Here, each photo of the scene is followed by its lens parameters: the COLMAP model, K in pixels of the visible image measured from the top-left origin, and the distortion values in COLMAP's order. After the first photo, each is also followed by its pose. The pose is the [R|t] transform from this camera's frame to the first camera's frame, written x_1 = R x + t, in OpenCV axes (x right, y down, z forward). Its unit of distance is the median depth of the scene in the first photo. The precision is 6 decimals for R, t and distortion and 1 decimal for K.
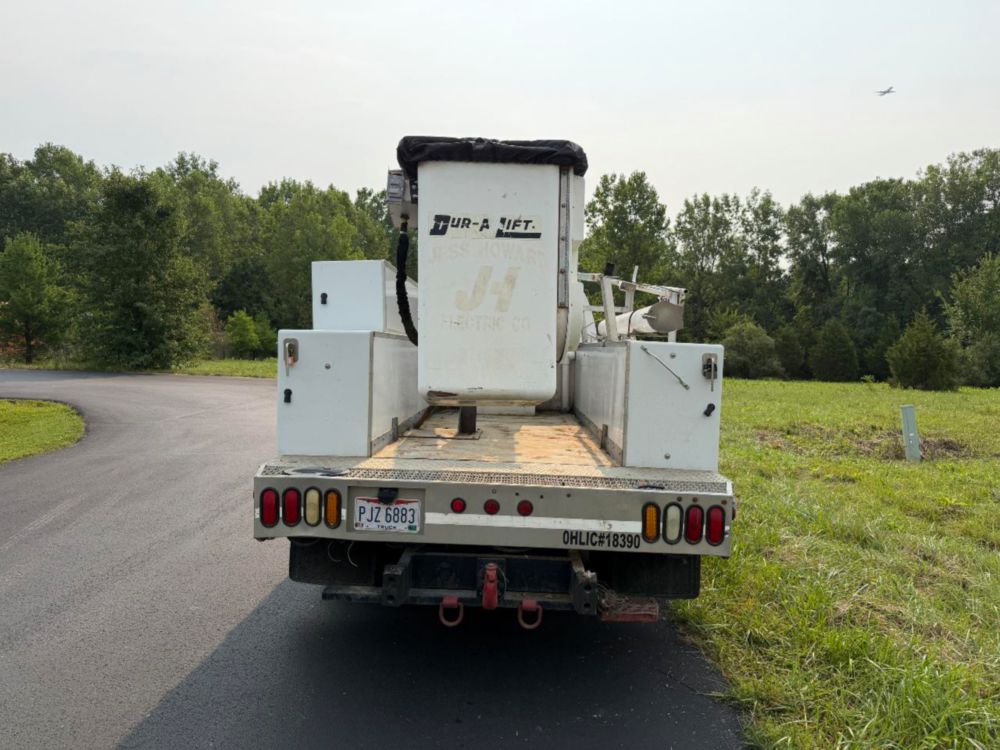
lens RADIAL K [[709.1, 0, 507.5], [0, 709.1, 376.2], [0, 0, 1]] dist [0.050871, -0.062544]
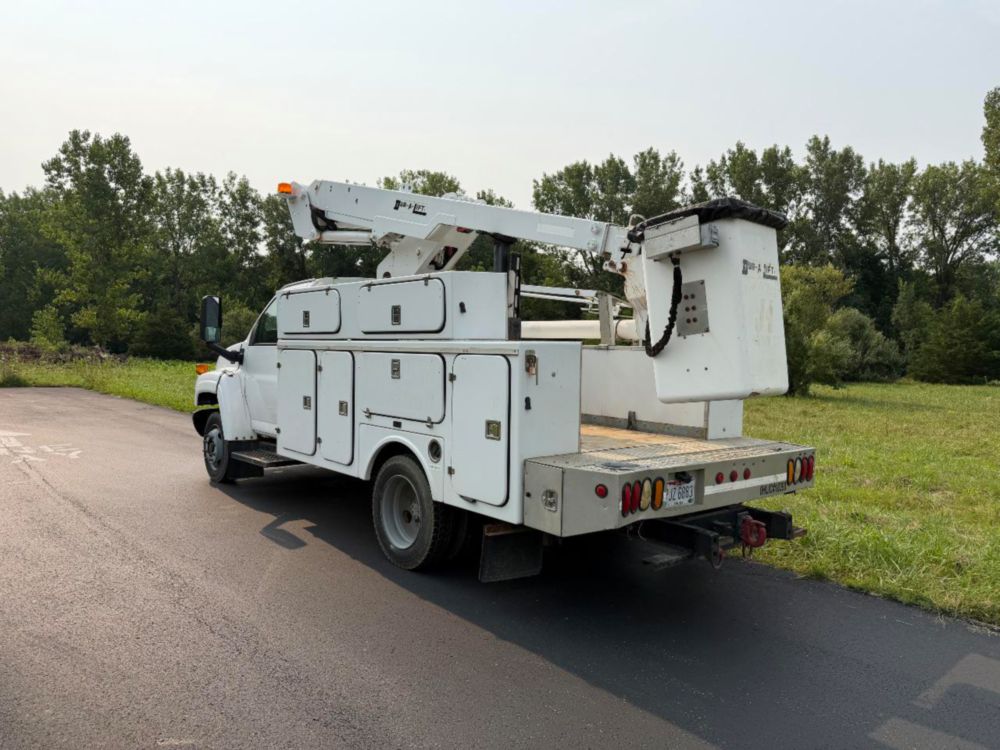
lens RADIAL K [[709.1, 0, 500.6], [0, 709.1, 369.5], [0, 0, 1]] dist [0.050871, -0.062544]
pose [[0.747442, -0.026887, 0.663783, -0.060654], [0.018351, 0.999635, 0.019828, -0.002537], [-0.664074, -0.002639, 0.747663, 0.013901]]
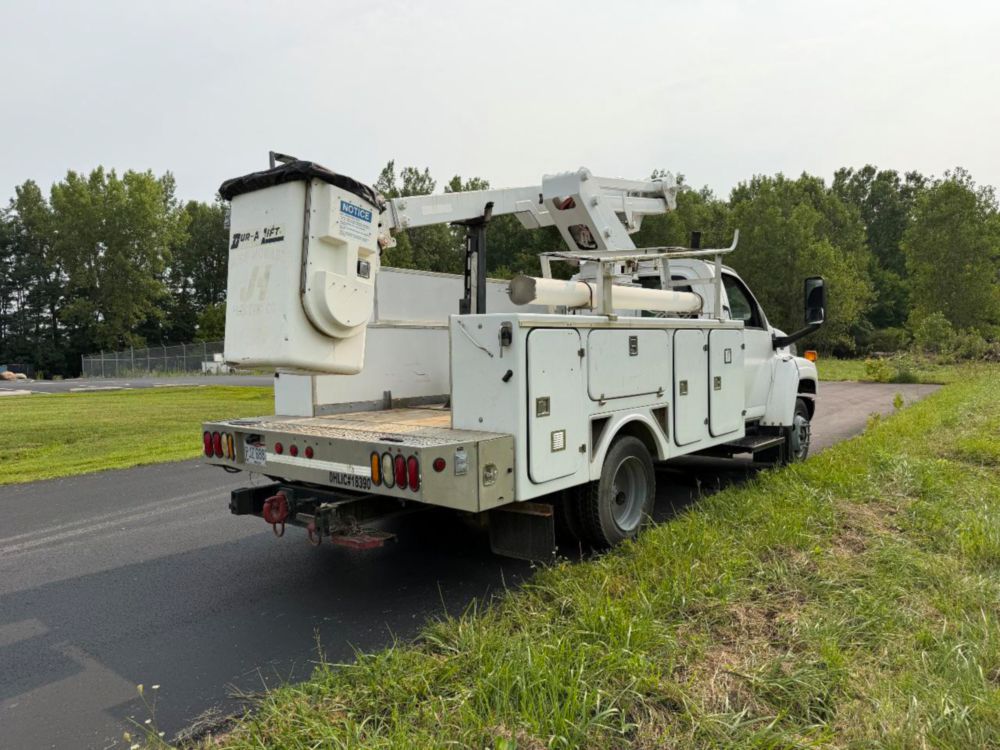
lens RADIAL K [[709.1, 0, 498.2], [0, 709.1, 384.2], [0, 0, 1]] dist [0.050871, -0.062544]
pose [[0.776586, -0.020196, -0.629687, 0.053384], [0.037034, 0.999221, 0.013626, 0.002887], [0.628922, -0.033901, 0.776729, 0.011034]]
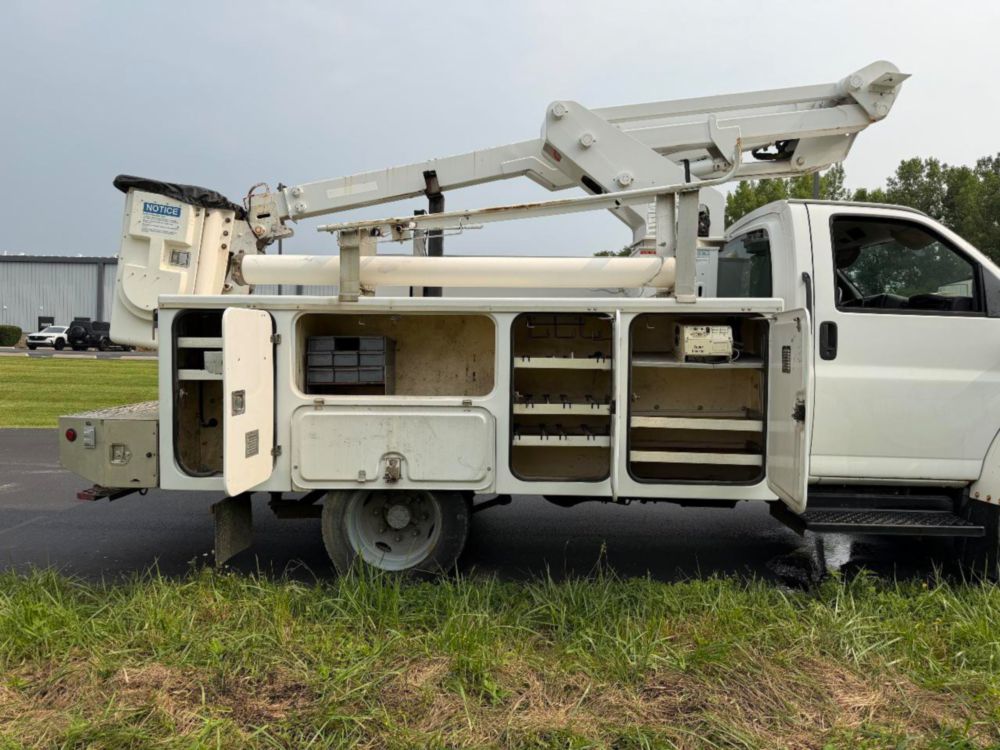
lens RADIAL K [[709.1, 0, 484.4], [0, 709.1, 373.3], [0, 0, 1]] dist [0.050871, -0.062544]
pose [[-0.025538, 0.002514, -0.999671, 0.084926], [-0.030320, 0.999535, 0.003288, 0.003353], [0.999214, 0.030394, -0.025450, 0.121913]]
